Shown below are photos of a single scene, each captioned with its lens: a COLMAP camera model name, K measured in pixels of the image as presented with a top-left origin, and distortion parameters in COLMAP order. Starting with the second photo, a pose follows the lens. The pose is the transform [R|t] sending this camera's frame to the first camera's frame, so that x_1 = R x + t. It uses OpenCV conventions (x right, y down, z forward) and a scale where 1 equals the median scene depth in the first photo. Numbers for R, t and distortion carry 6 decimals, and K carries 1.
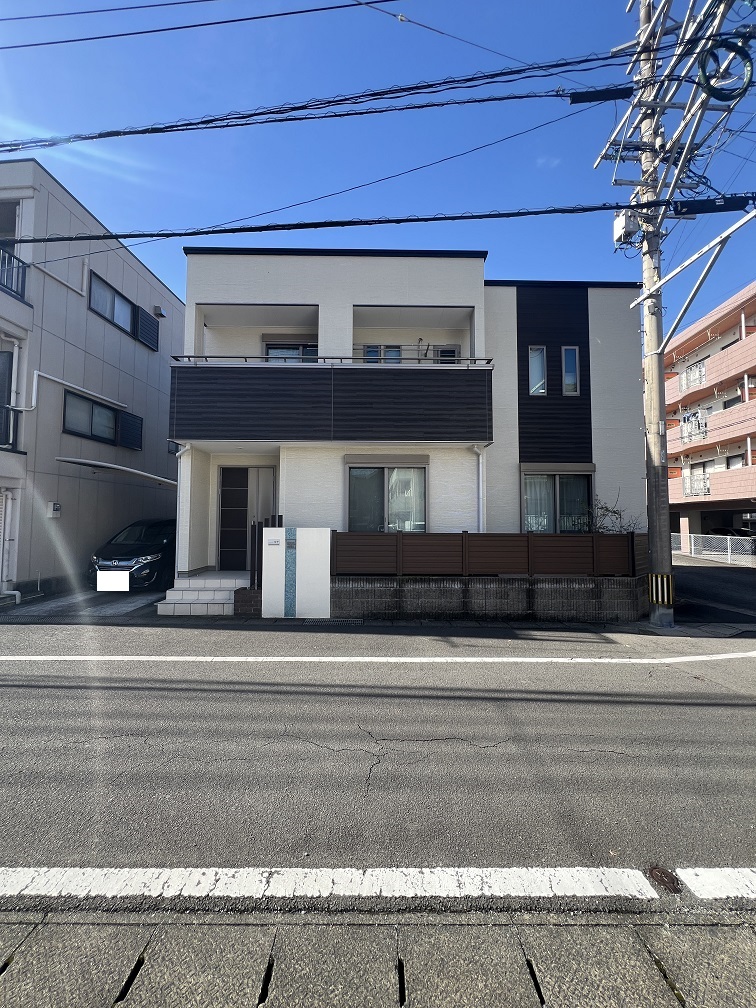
lens RADIAL K [[385.7, 0, 382.1], [0, 385.7, 503.9], [0, 0, 1]] dist [0.000599, 0.000291]
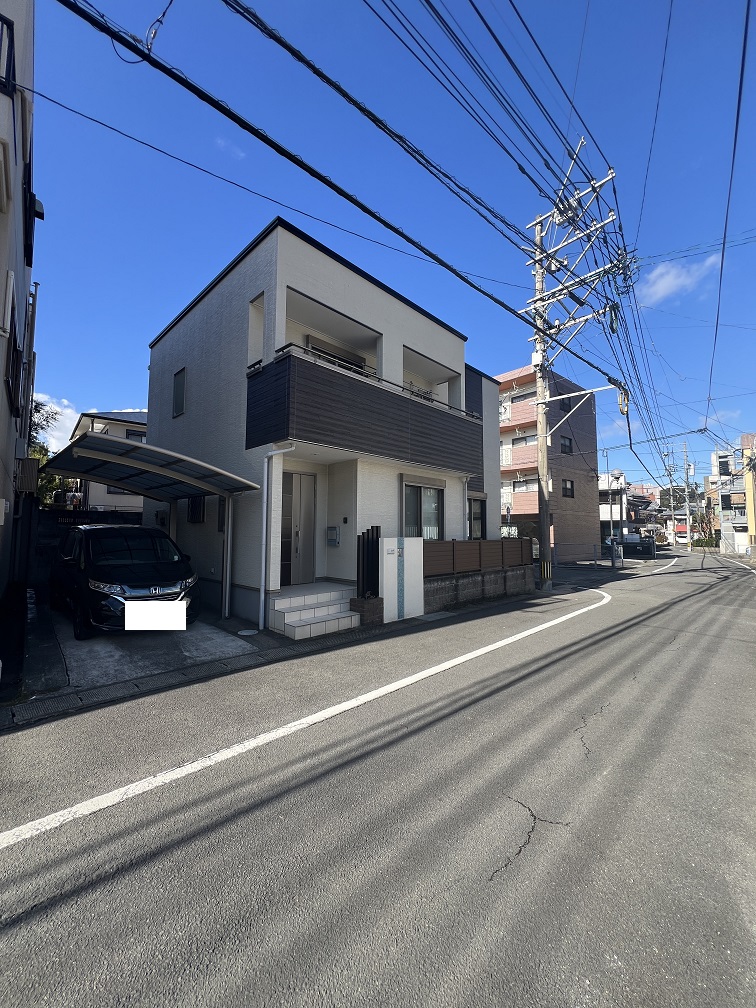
lens RADIAL K [[385.7, 0, 382.6], [0, 385.7, 503.0], [0, 0, 1]] dist [0.000599, 0.000291]
pose [[0.714667, 0.051082, 0.697597, -1.030118], [-0.035207, 0.998693, -0.037061, 0.006626], [-0.698578, 0.001926, 0.715532, 0.250521]]
